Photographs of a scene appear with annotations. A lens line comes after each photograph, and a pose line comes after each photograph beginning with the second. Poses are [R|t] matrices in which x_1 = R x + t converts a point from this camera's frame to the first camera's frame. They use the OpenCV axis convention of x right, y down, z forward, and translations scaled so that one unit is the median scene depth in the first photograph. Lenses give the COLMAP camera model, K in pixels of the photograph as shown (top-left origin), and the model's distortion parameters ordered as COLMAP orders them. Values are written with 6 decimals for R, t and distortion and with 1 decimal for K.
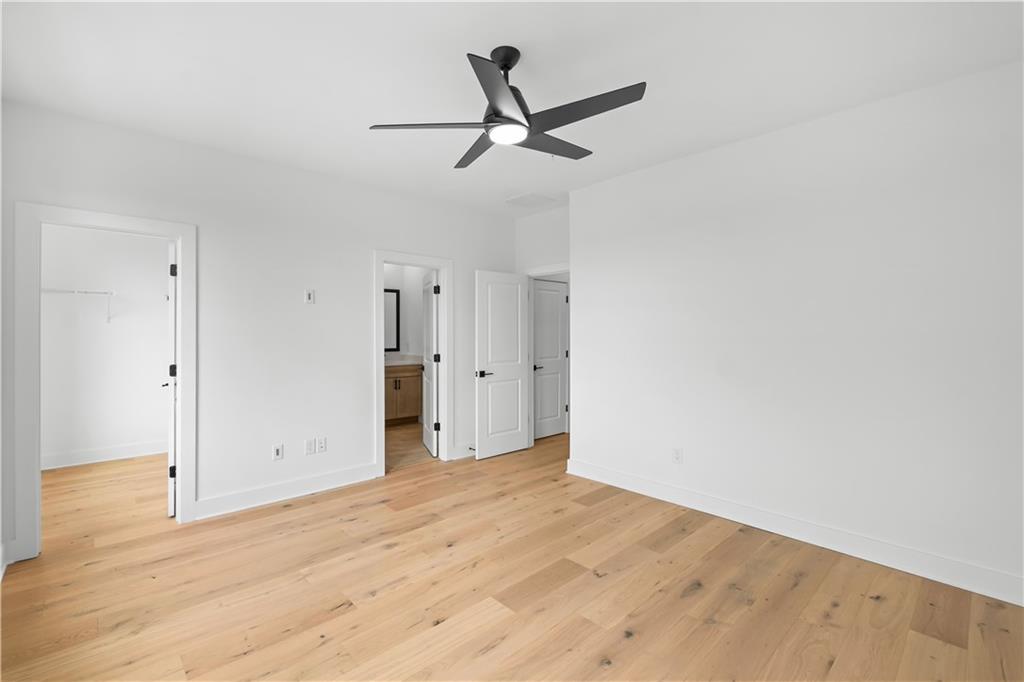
lens RADIAL K [[454.0, 0, 510.3], [0, 454.0, 330.9], [0, 0, 1]] dist [0.002107, 0.000299]
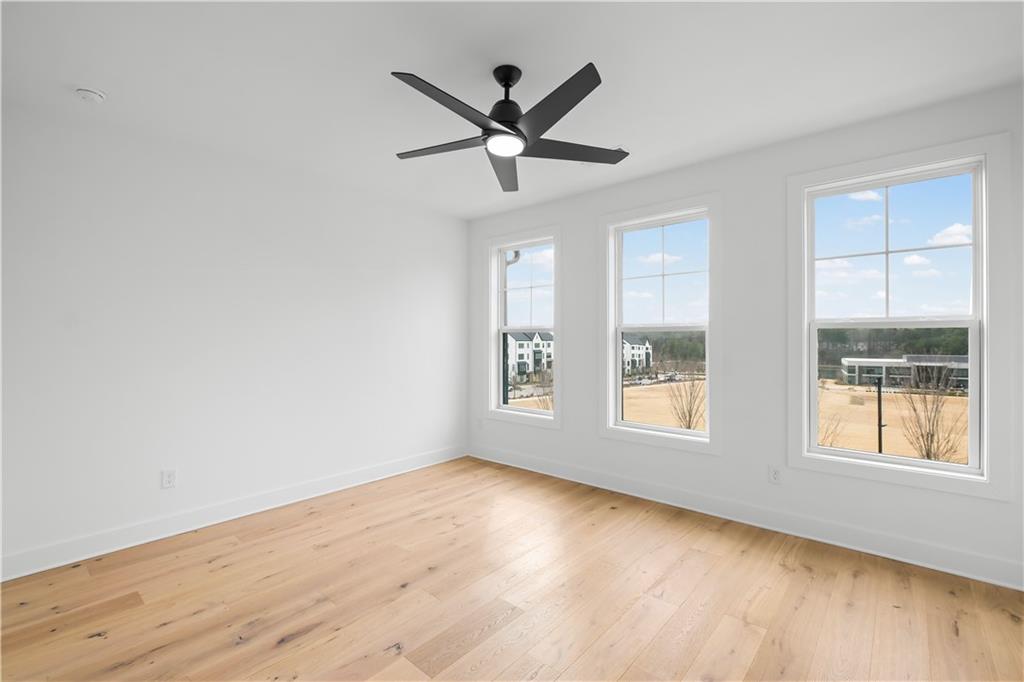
lens RADIAL K [[454.0, 0, 510.3], [0, 454.0, 330.9], [0, 0, 1]] dist [0.002107, 0.000299]
pose [[-0.995233, -0.001295, -0.097519, 0.085412], [0.000272, 0.999871, -0.016046, 0.002323], [0.097528, -0.015996, -0.995104, 2.016008]]
